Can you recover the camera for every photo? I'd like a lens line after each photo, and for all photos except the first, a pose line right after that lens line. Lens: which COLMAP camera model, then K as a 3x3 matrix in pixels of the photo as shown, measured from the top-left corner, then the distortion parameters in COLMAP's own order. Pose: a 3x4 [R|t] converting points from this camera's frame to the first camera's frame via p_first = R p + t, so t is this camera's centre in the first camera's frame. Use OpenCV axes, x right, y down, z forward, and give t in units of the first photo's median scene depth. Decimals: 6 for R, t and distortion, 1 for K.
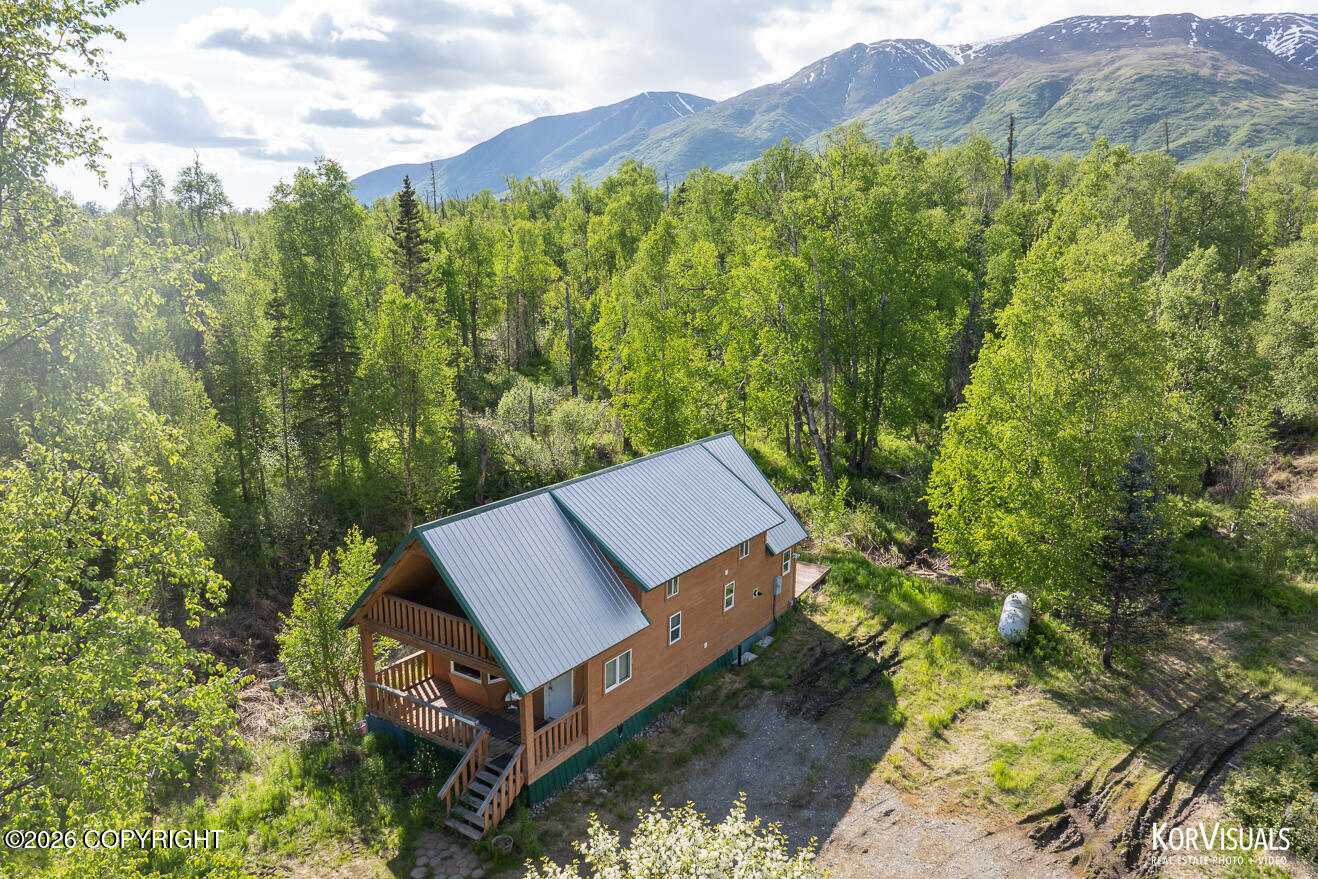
lens RADIAL K [[924.7, 0, 657.8], [0, 924.7, 447.1], [0, 0, 1]] dist [-0.046923, 0.007342]
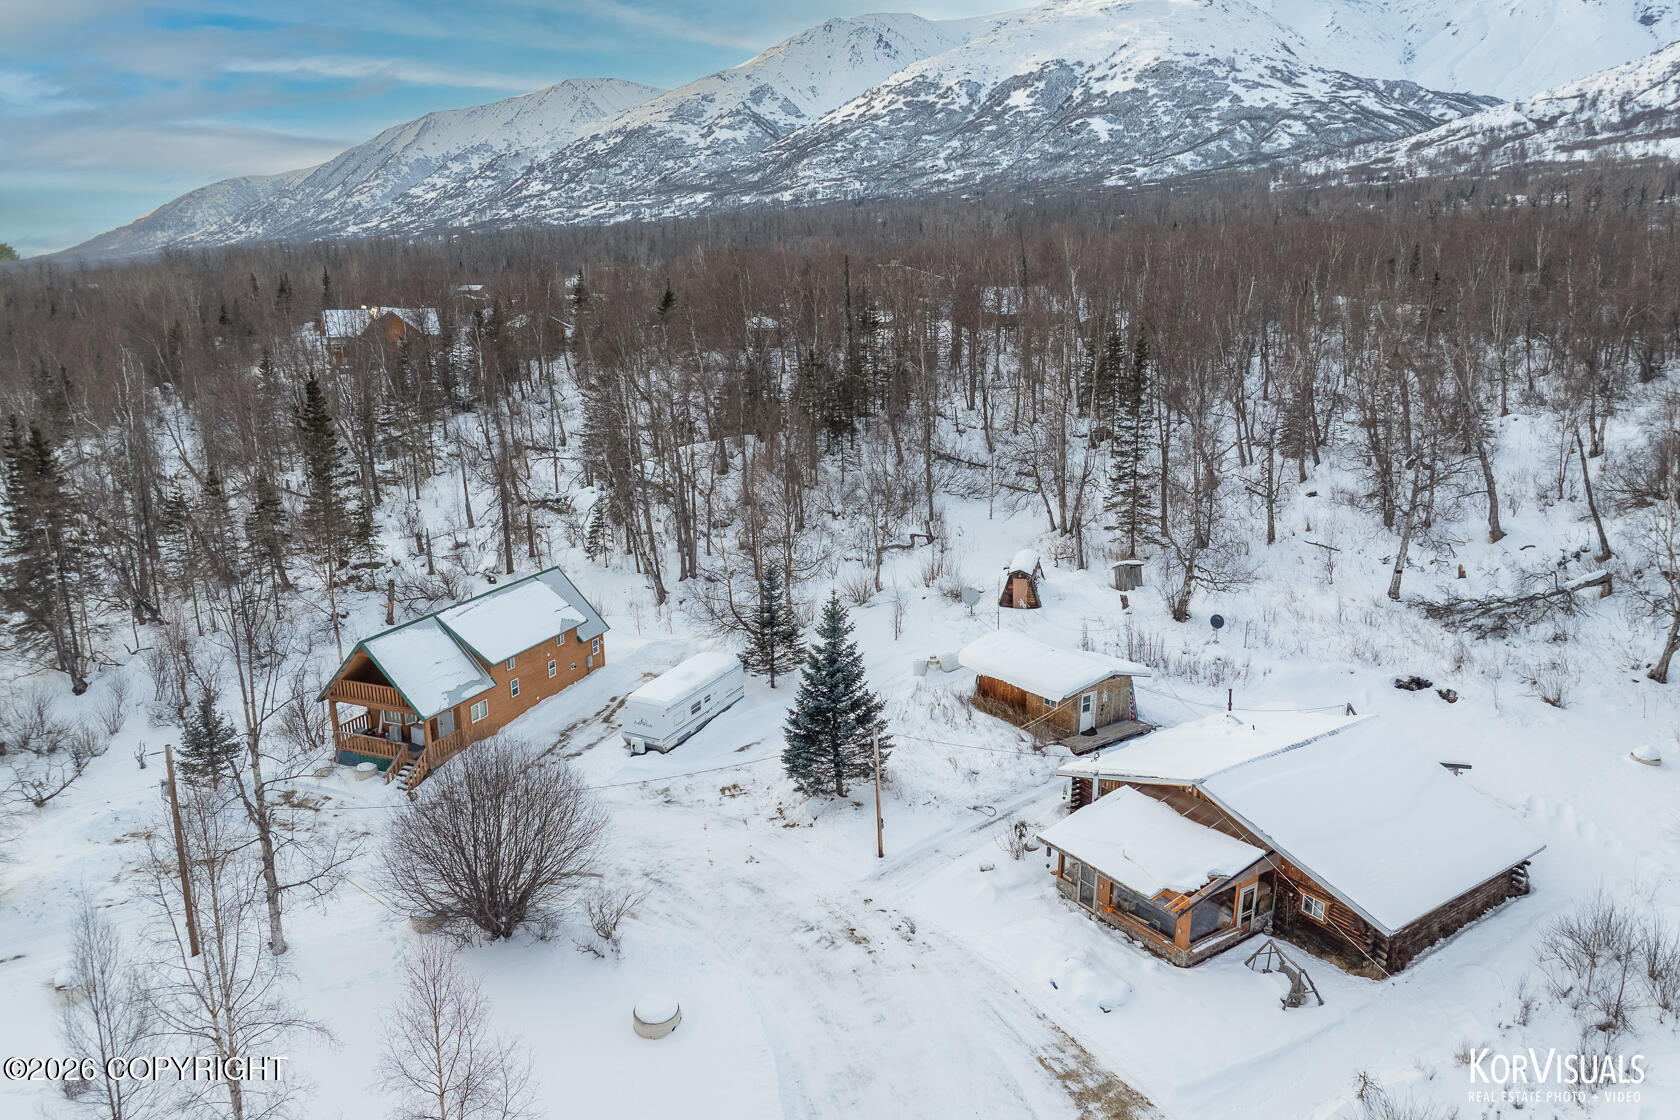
lens RADIAL K [[1178.7, 0, 841.6], [0, 1178.7, 557.6], [0, 0, 1]] dist [-0.046923, 0.007342]
pose [[0.980785, -0.066112, 0.183549, 0.263063], [0.060291, 0.997490, 0.037123, -0.107446], [-0.185543, -0.025343, 0.982309, -1.456969]]
